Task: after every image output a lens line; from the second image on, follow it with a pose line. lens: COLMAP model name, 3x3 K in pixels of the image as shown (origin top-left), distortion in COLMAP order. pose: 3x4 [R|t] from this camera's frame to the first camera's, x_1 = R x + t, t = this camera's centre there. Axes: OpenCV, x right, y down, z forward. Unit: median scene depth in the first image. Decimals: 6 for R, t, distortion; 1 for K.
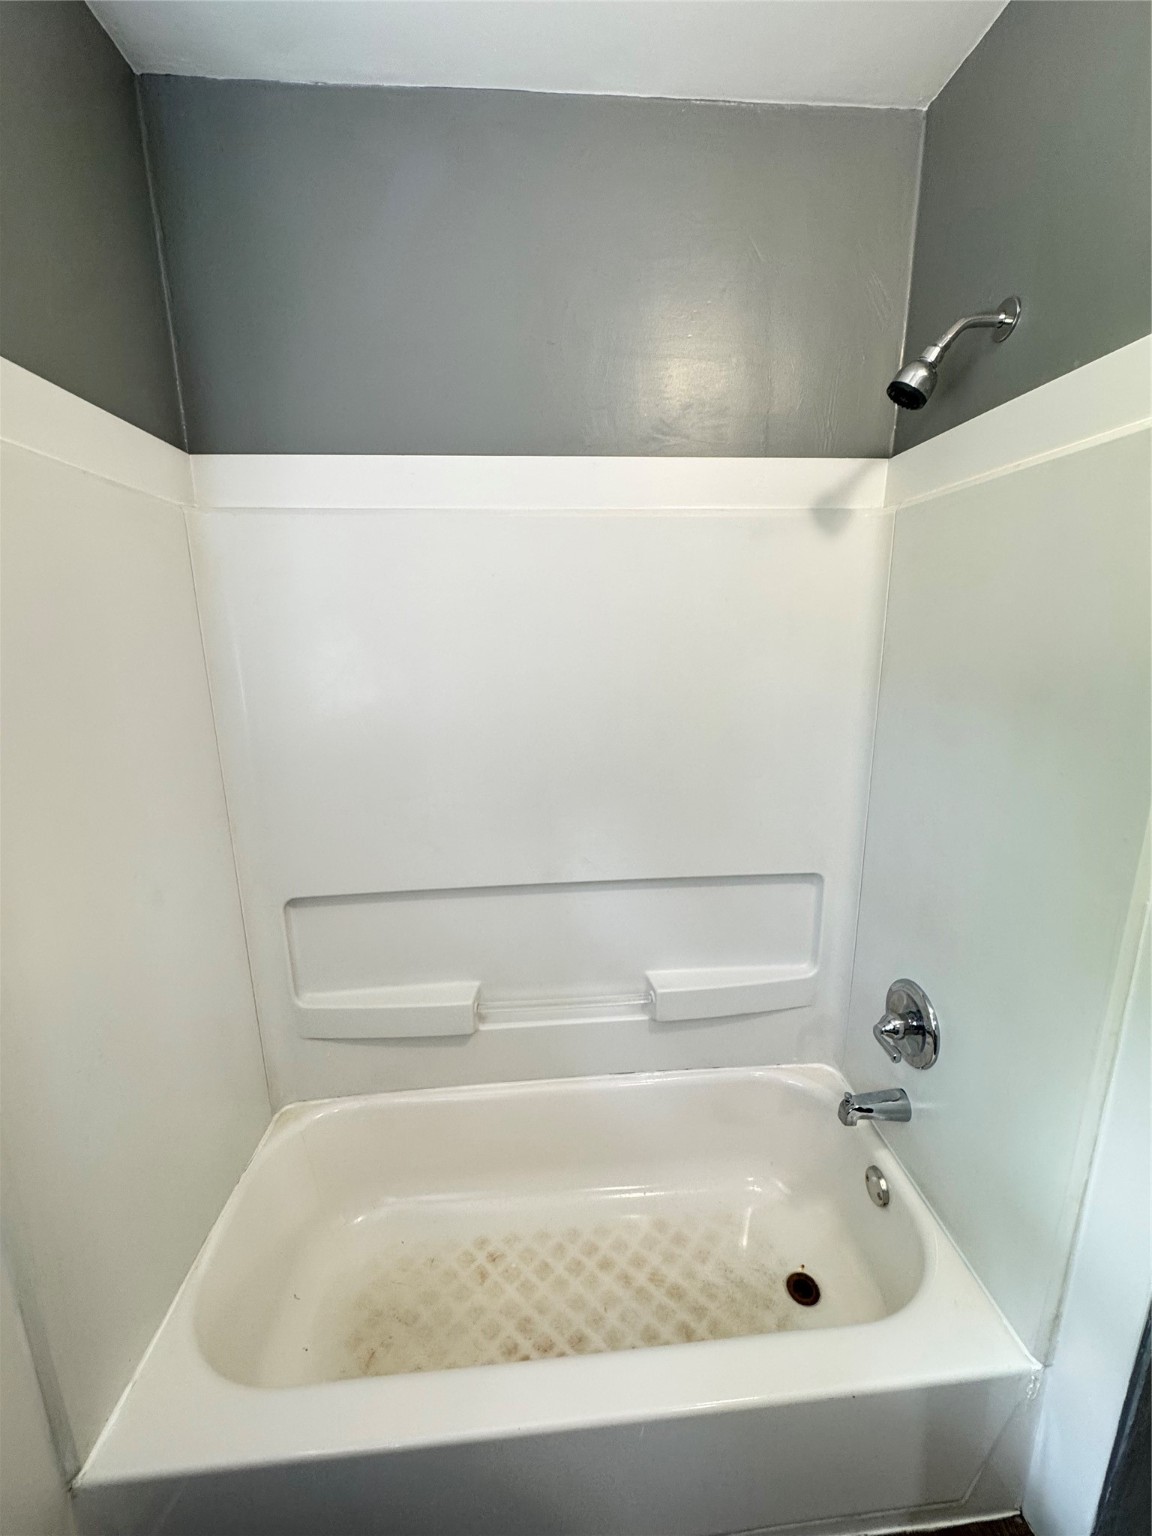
lens RADIAL K [[612.4, 0, 576.9], [0, 612.4, 764.8], [0, 0, 1]] dist [-0.002971, -0.000123]
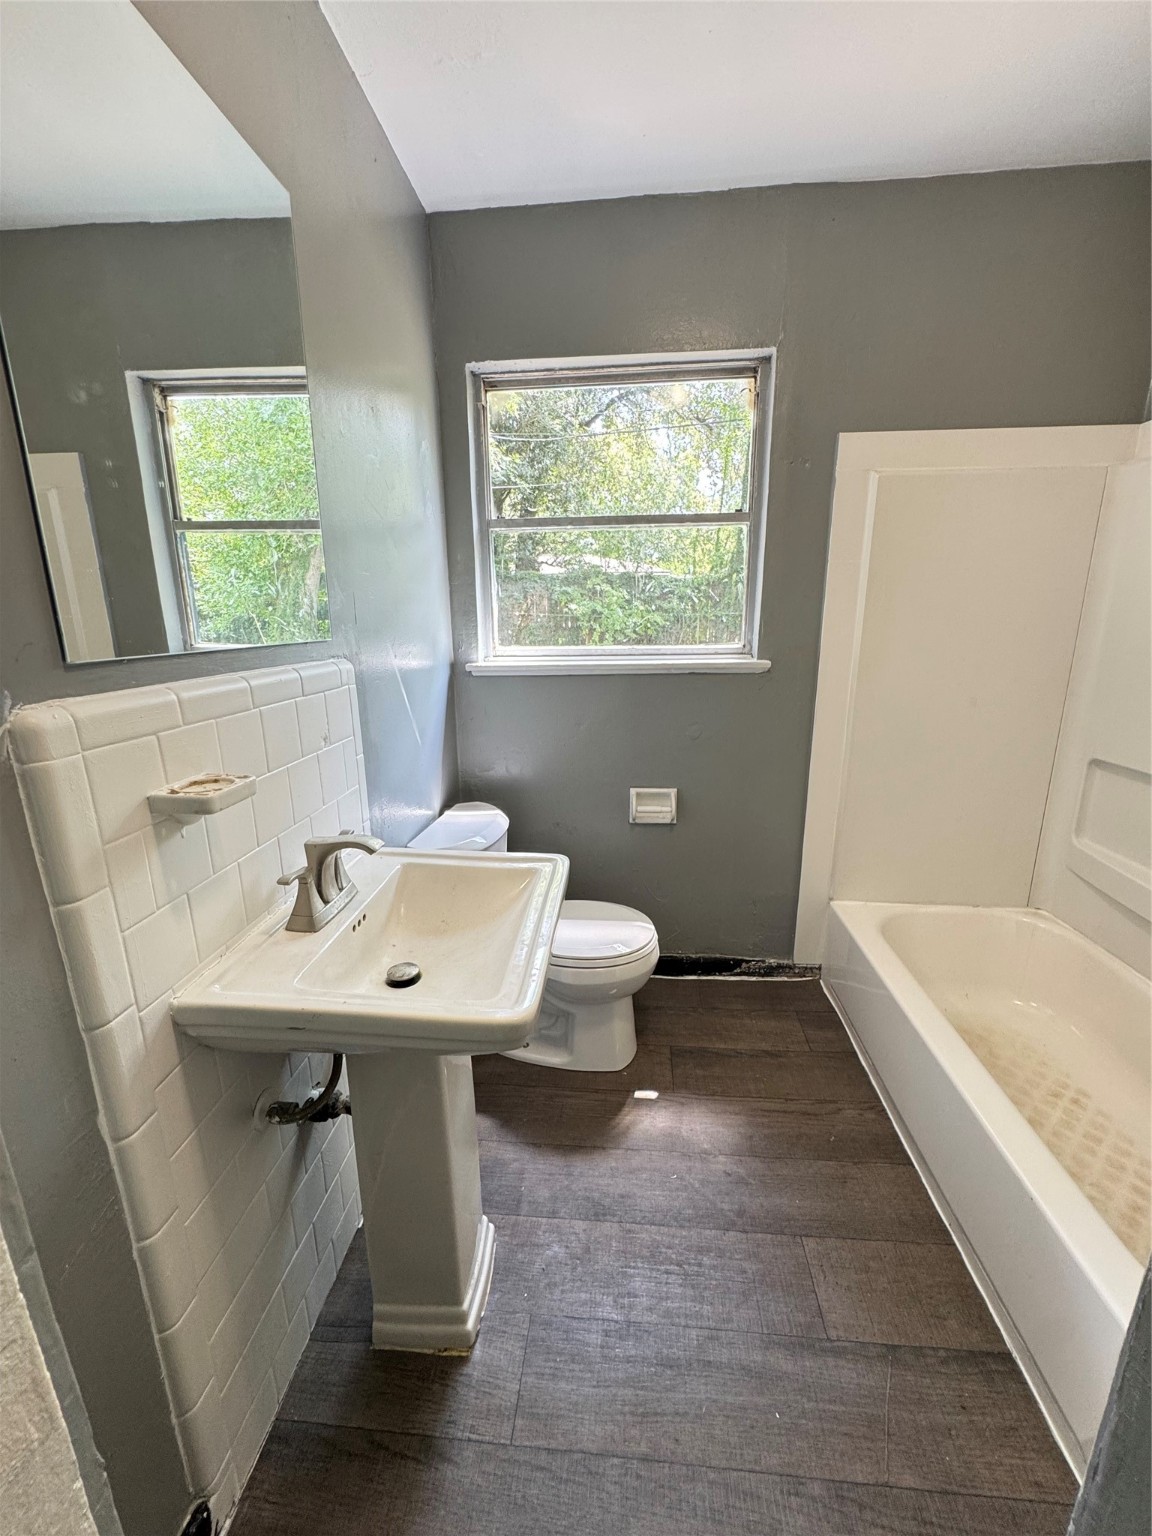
lens RADIAL K [[612.4, 0, 580.1], [0, 612.4, 769.0], [0, 0, 1]] dist [-0.002971, -0.000123]
pose [[-0.160175, 0.258884, -0.952535, 0.956565], [-0.208013, 0.934471, 0.288954, 0.088141], [0.964922, 0.244423, -0.095828, 0.061326]]
